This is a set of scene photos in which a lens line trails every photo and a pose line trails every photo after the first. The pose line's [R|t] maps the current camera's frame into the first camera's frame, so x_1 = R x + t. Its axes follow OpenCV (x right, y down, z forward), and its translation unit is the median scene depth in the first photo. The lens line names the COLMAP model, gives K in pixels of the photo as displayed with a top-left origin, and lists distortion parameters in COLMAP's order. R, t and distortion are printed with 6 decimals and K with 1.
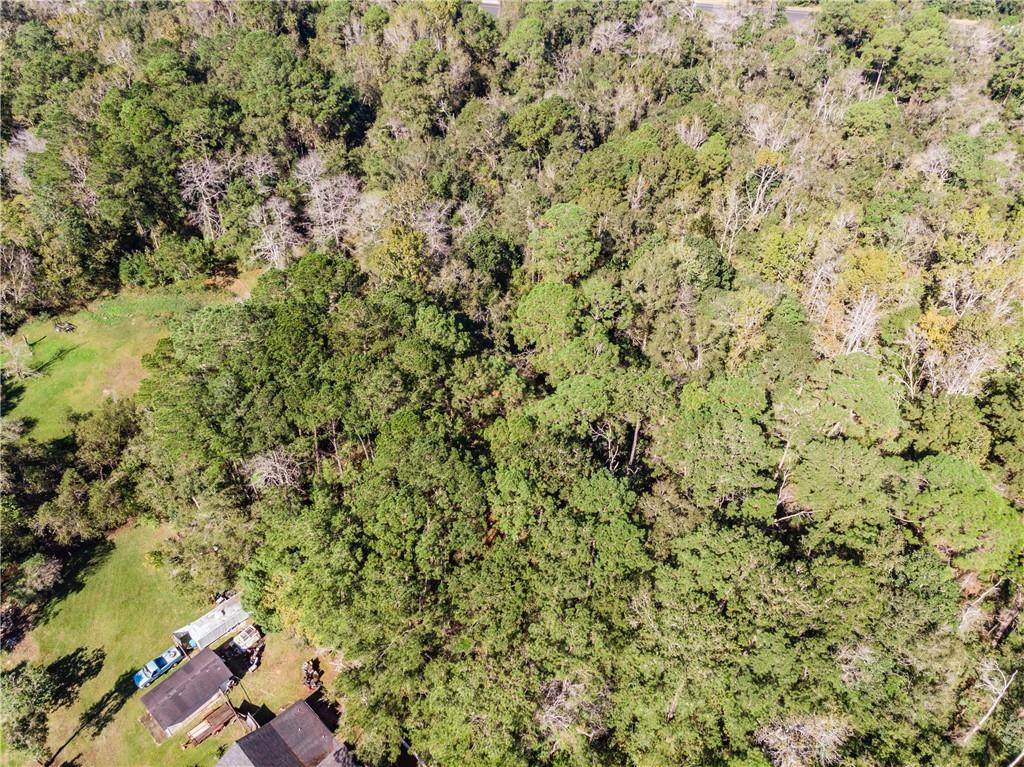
lens RADIAL K [[763.8, 0, 508.5], [0, 763.8, 381.1], [0, 0, 1]] dist [0.033862, 0.010878]
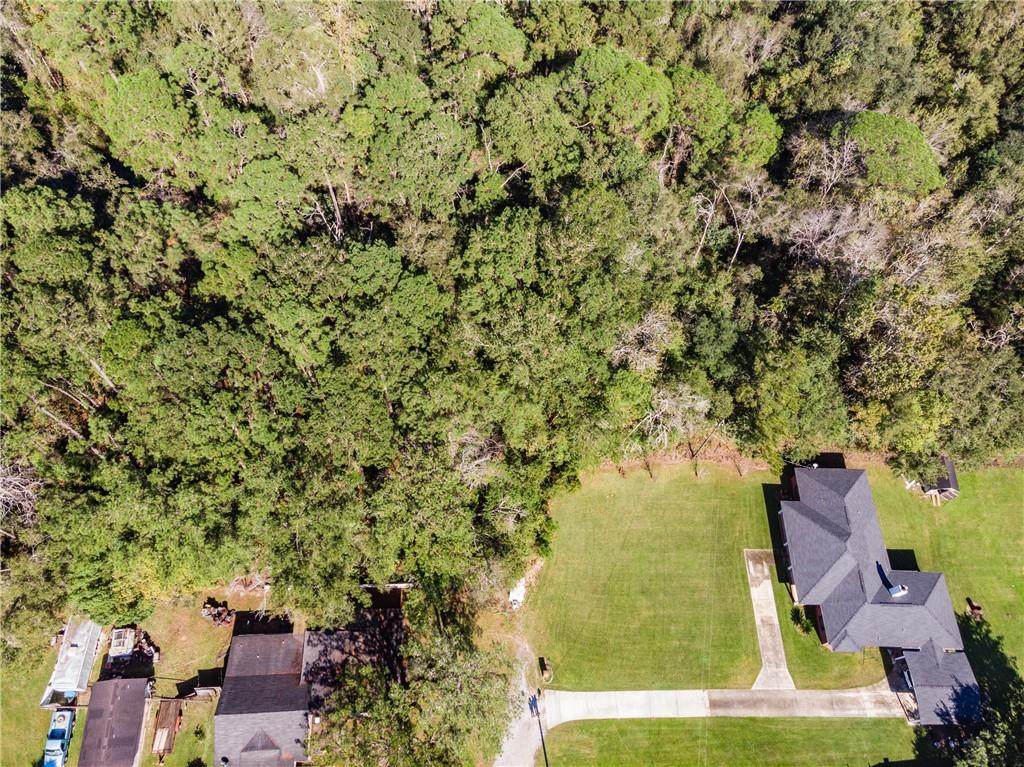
lens RADIAL K [[763.8, 0, 515.9], [0, 763.8, 380.4], [0, 0, 1]] dist [0.033862, 0.010878]
pose [[0.702949, -0.630250, 0.329618, -0.132331], [0.461877, 0.756934, 0.462299, -0.088599], [-0.540863, -0.172729, 0.823184, 0.096317]]
